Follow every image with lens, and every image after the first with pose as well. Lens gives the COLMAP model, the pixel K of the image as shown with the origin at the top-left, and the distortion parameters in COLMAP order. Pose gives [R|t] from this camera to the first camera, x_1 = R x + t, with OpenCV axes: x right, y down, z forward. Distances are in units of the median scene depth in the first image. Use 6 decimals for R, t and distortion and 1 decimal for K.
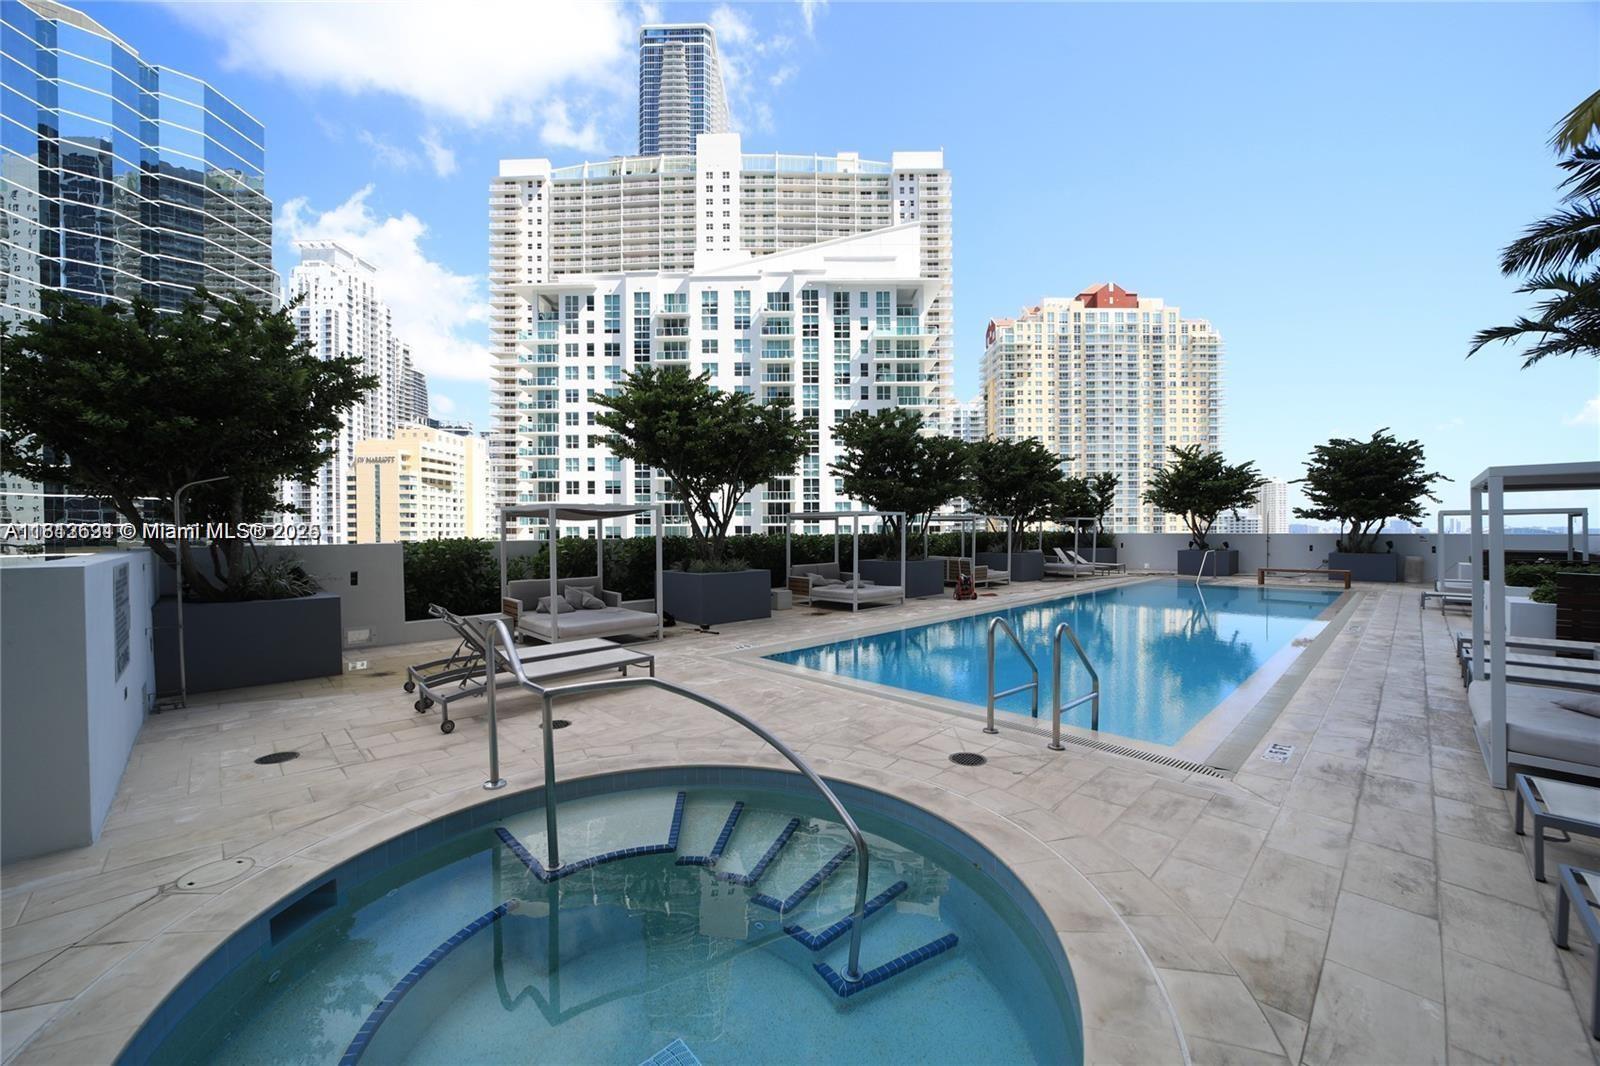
lens RADIAL K [[618.2, 0, 796.5], [0, 618.2, 537.3], [0, 0, 1]] dist [-0.042099, 0.011036]
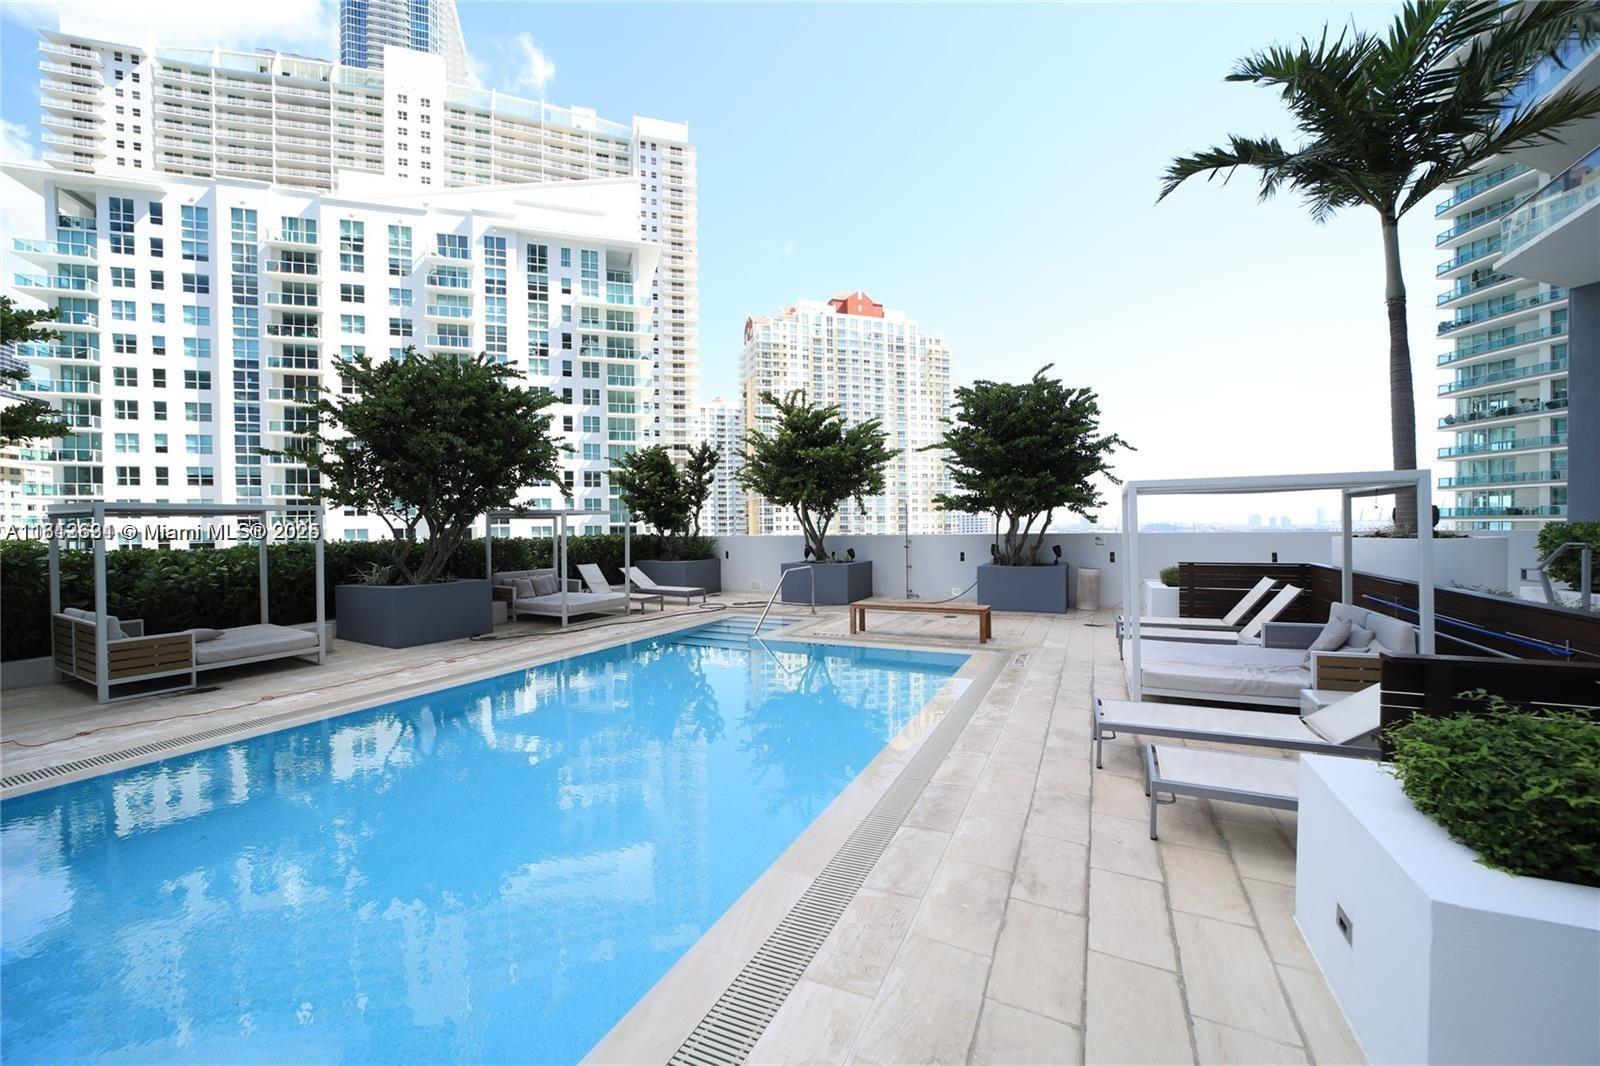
lens RADIAL K [[618.2, 0, 796.5], [0, 618.2, 537.3], [0, 0, 1]] dist [-0.042099, 0.011036]
pose [[0.940079, -0.014915, 0.340629, 0.116337], [0.014978, 0.999885, 0.002445, -0.001864], [-0.340626, 0.002803, 0.940195, 0.110417]]
